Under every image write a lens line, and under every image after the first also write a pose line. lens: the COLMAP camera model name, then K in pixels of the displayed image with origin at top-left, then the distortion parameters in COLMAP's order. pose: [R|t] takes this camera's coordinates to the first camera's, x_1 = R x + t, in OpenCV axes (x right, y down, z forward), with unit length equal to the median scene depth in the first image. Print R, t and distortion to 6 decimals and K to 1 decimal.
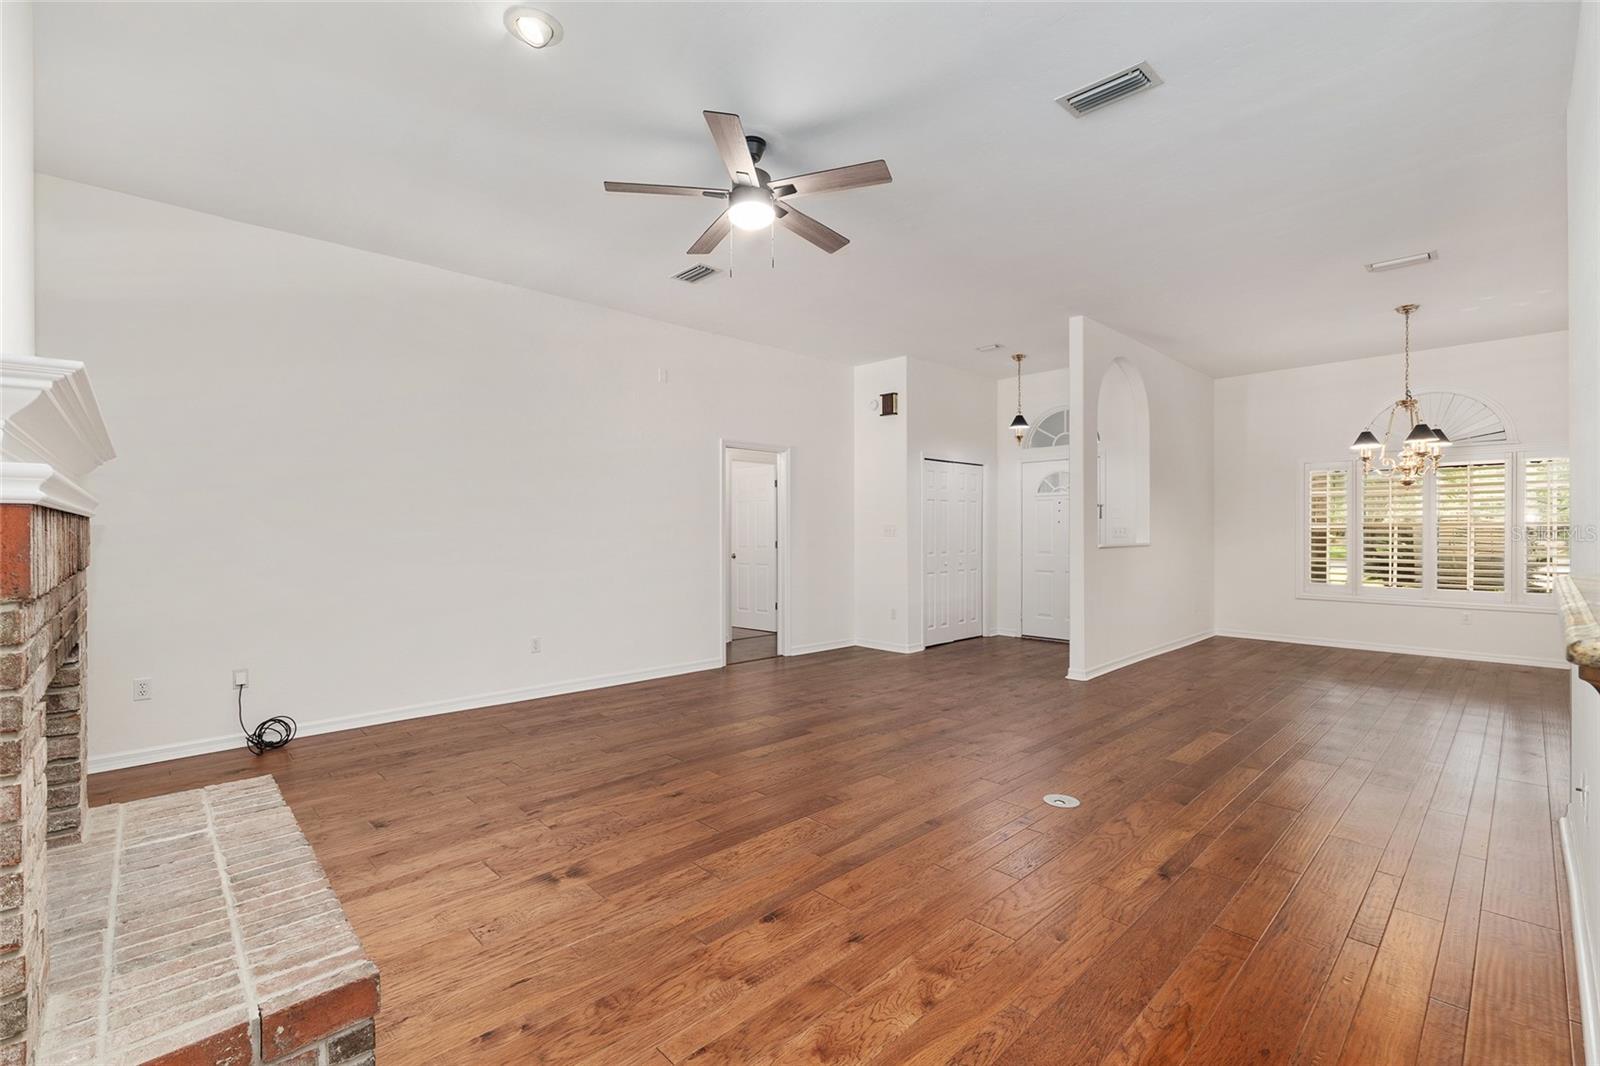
lens RADIAL K [[694.7, 0, 796.6], [0, 694.7, 534.2], [0, 0, 1]] dist [-0.006526, -0.000108]
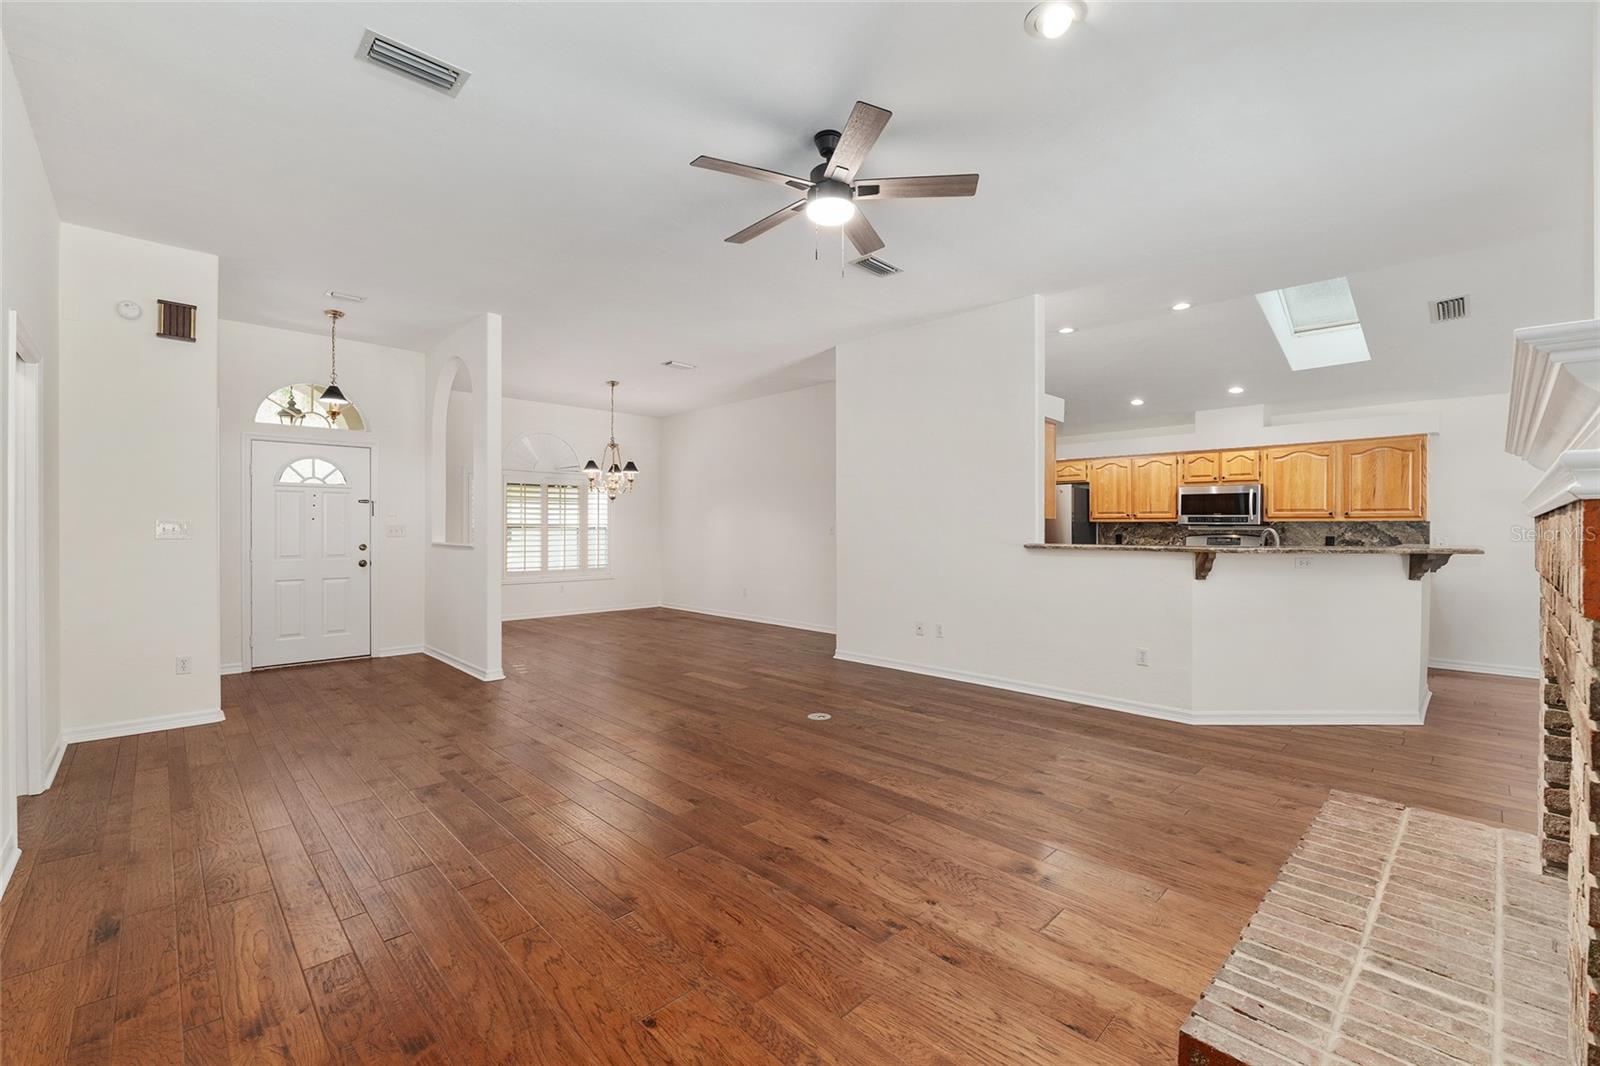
lens RADIAL K [[664.6, 0, 797.8], [0, 664.6, 529.0], [0, 0, 1]] dist [-0.002338, -0.000769]
pose [[0.000167, 0.000688, 1.000000, -1.119993], [0.002427, 0.999997, -0.000689, -0.008510], [-0.999997, 0.002427, 0.000165, 1.155768]]
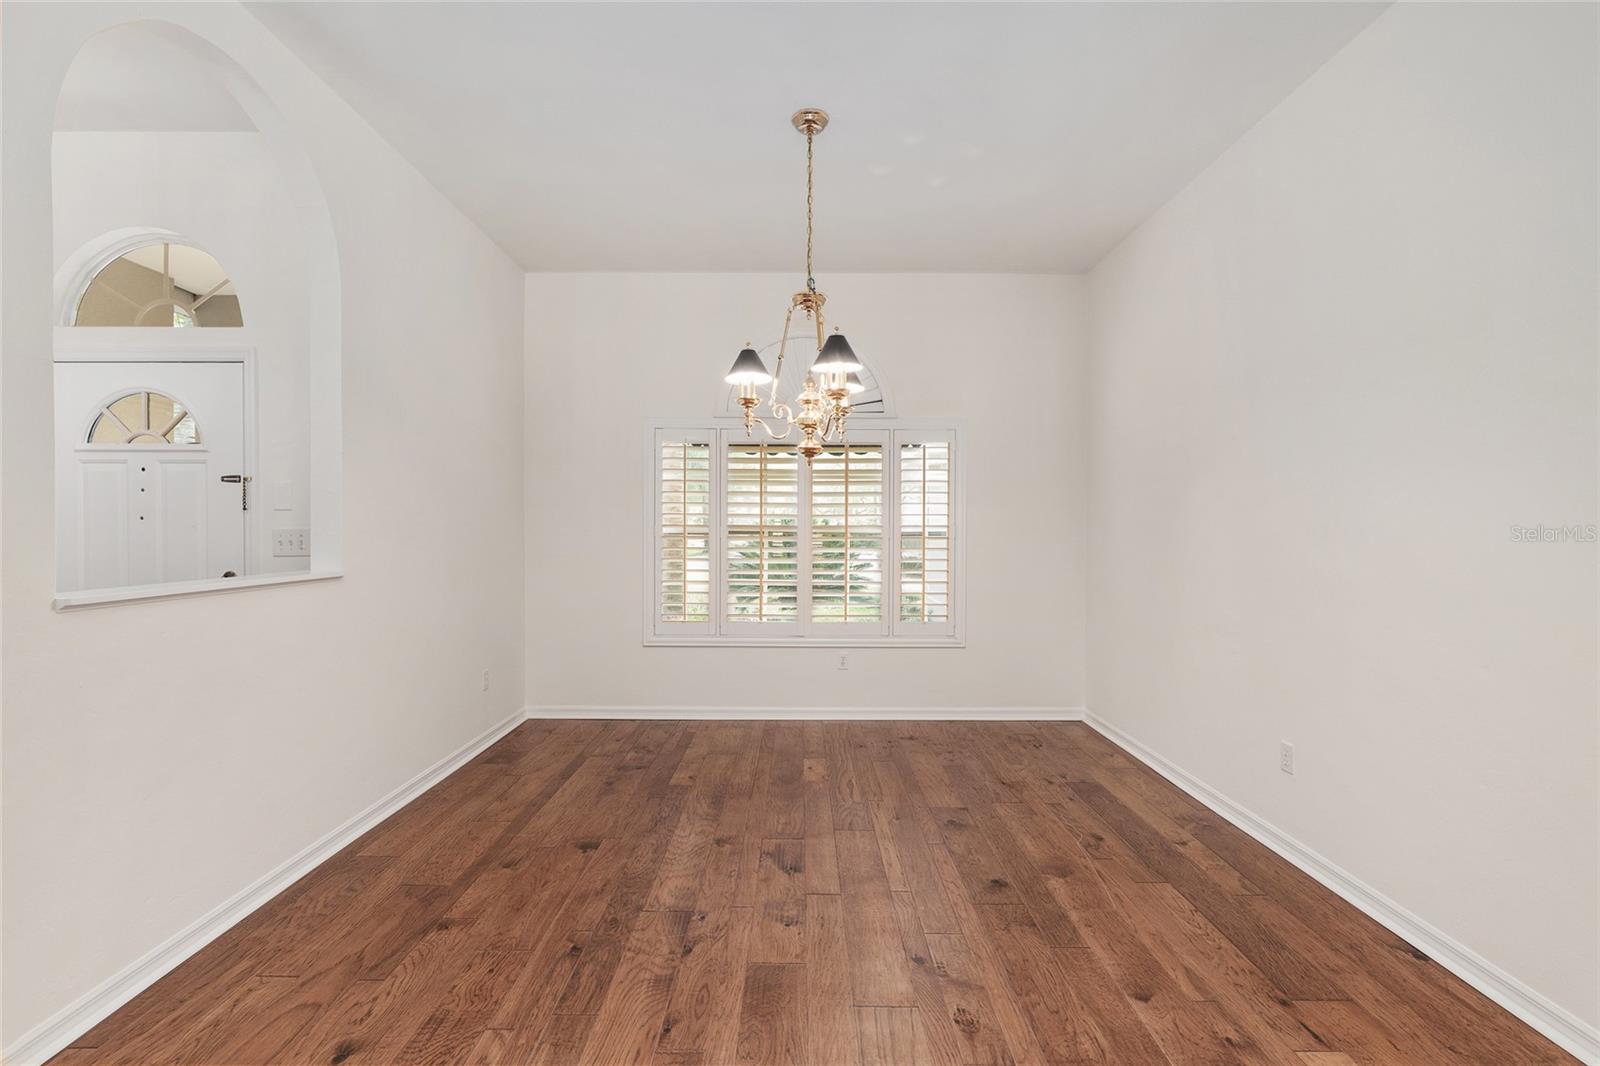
lens RADIAL K [[747.1, 0, 799.5], [0, 747.1, 528.5], [0, 0, 1]] dist [-0.001335, -0.000042]
pose [[0.687711, 0.001074, 0.725984, 0.900214], [0.000129, 0.999999, -0.001602, -0.028400], [-0.725985, 0.001195, 0.687710, 1.190878]]
